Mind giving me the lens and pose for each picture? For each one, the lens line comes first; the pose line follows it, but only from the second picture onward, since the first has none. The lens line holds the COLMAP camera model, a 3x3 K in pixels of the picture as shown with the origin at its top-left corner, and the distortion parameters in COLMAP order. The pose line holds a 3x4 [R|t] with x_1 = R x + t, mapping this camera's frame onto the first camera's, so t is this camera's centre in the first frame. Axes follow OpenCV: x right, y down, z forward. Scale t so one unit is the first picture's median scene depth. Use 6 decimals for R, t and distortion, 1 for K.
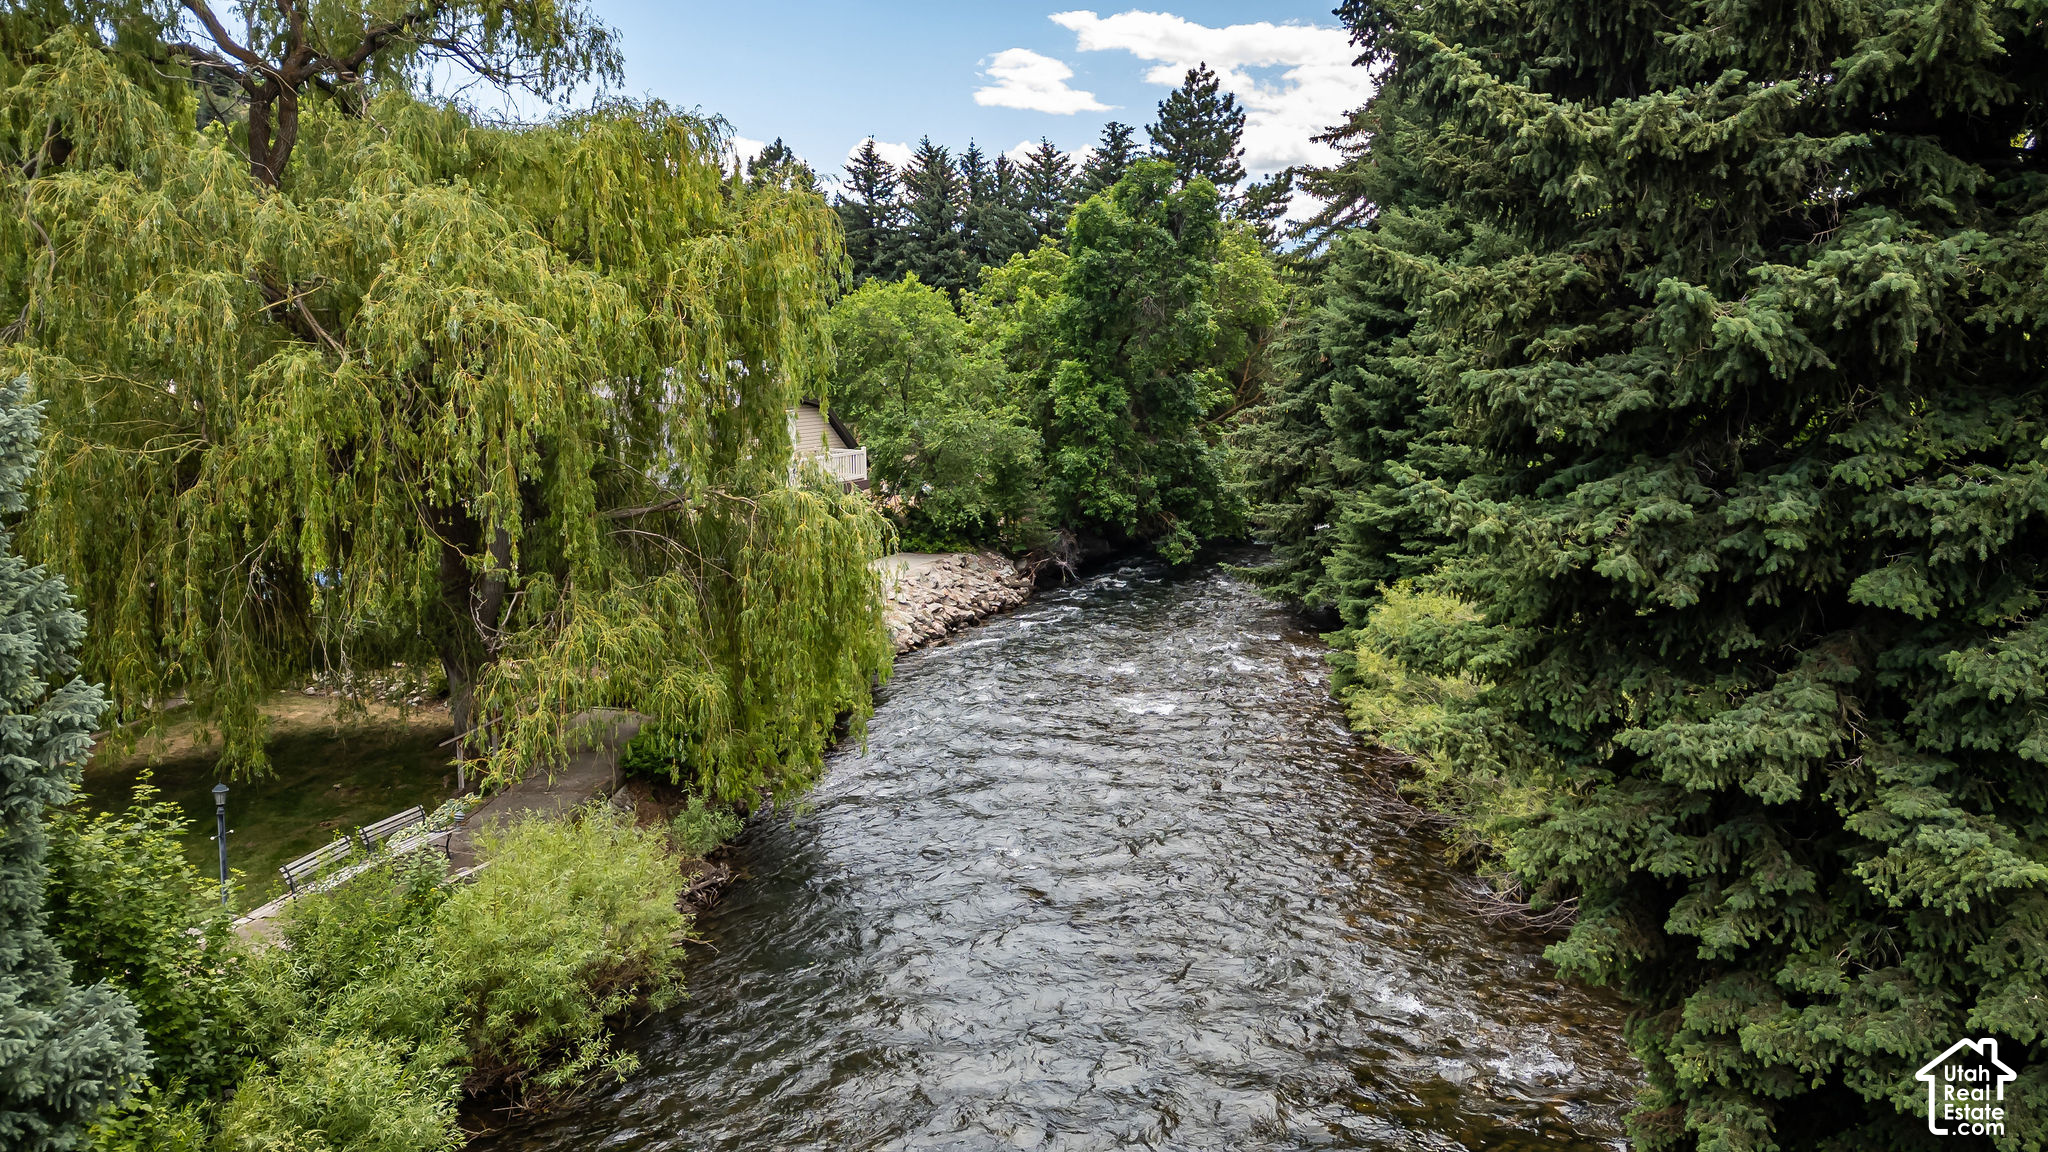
lens RADIAL K [[1443.1, 0, 1075.2], [0, 1443.1, 487.1], [0, 0, 1]] dist [0.089917, -0.112995]
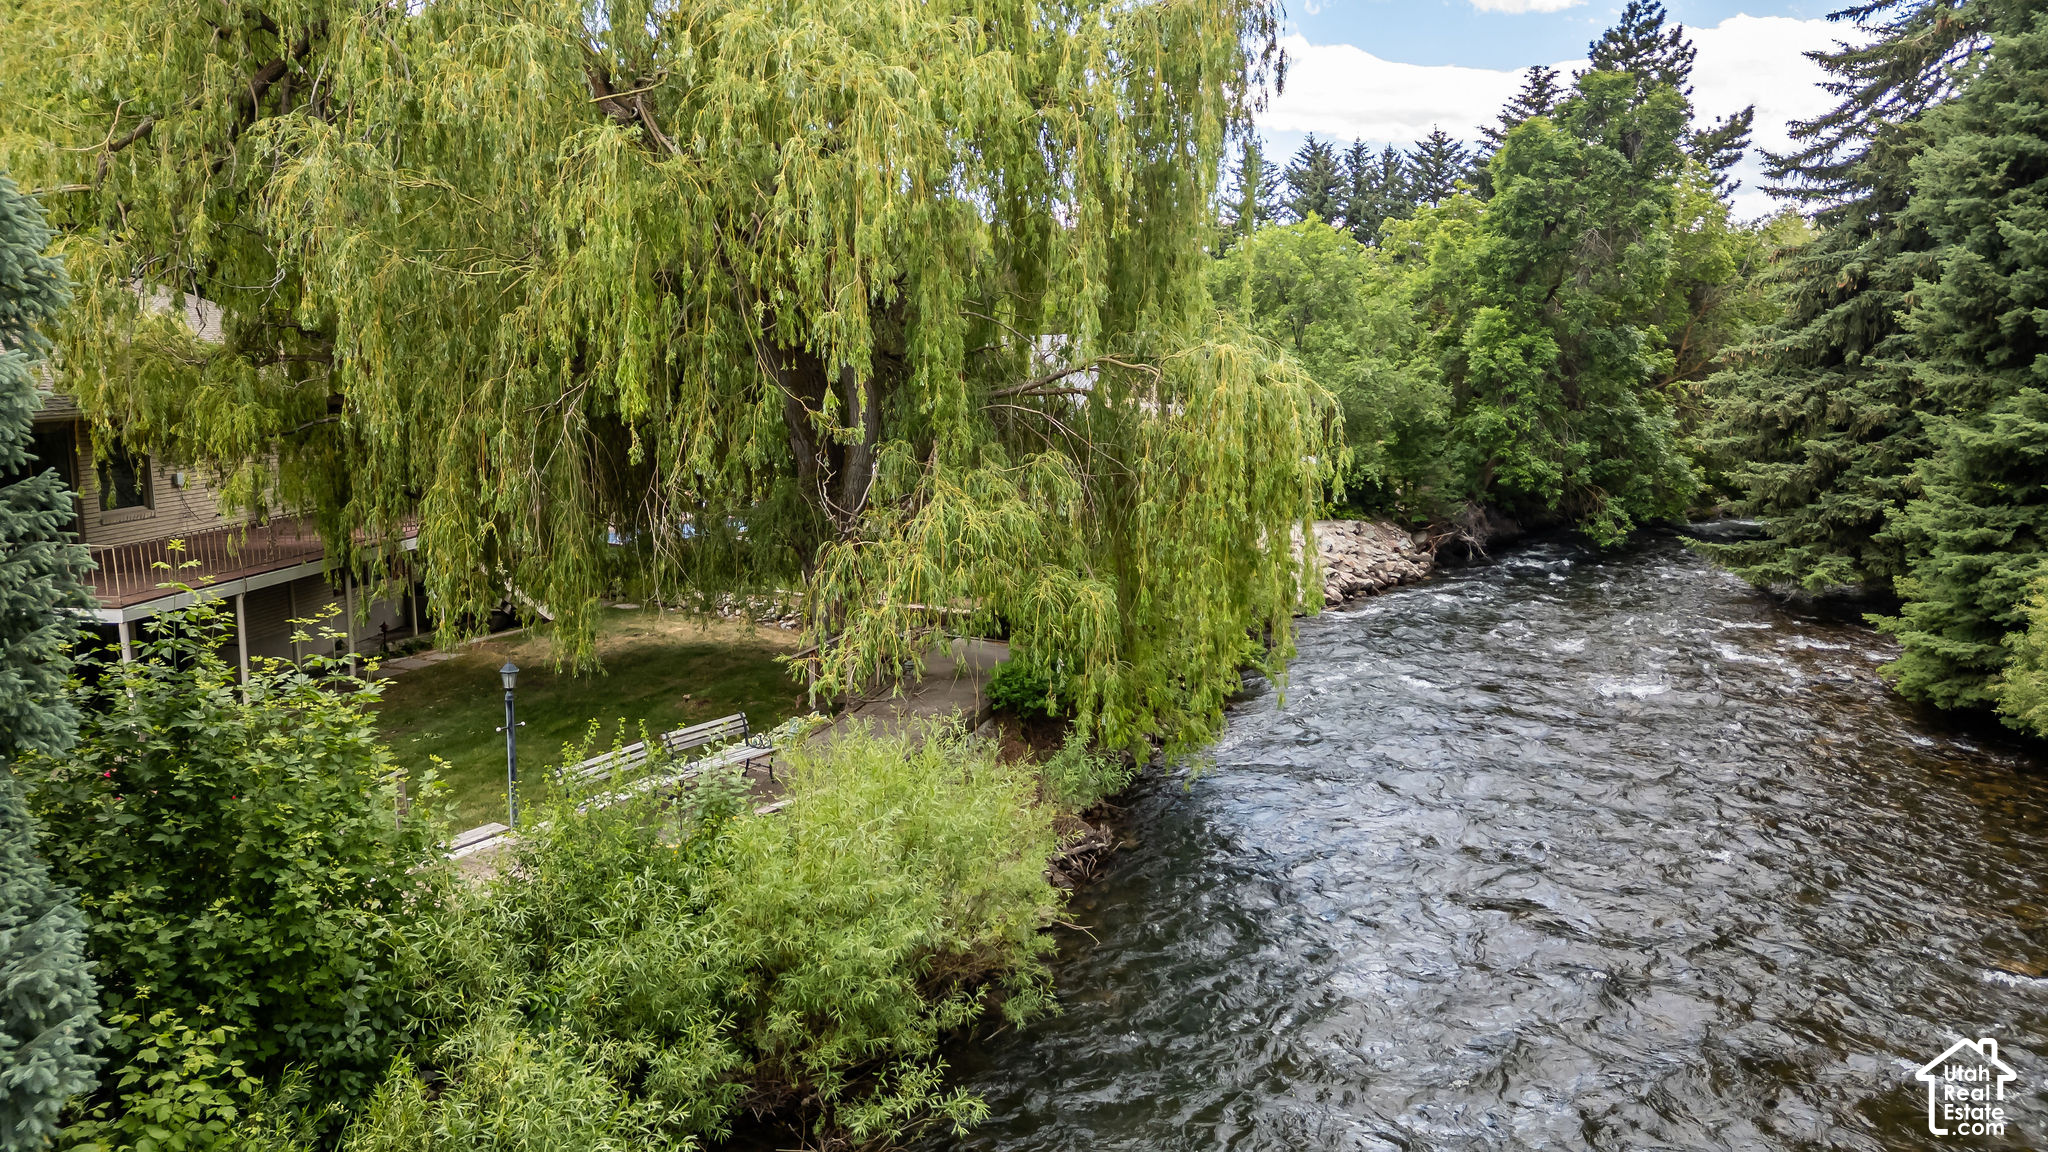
lens RADIAL K [[1443.1, 0, 1075.2], [0, 1443.1, 487.1], [0, 0, 1]] dist [0.089917, -0.112995]
pose [[0.966743, 0.039483, -0.252683, -0.061773], [-0.037358, 0.999215, 0.013206, 0.061717], [0.253006, -0.003327, 0.967459, 0.224008]]
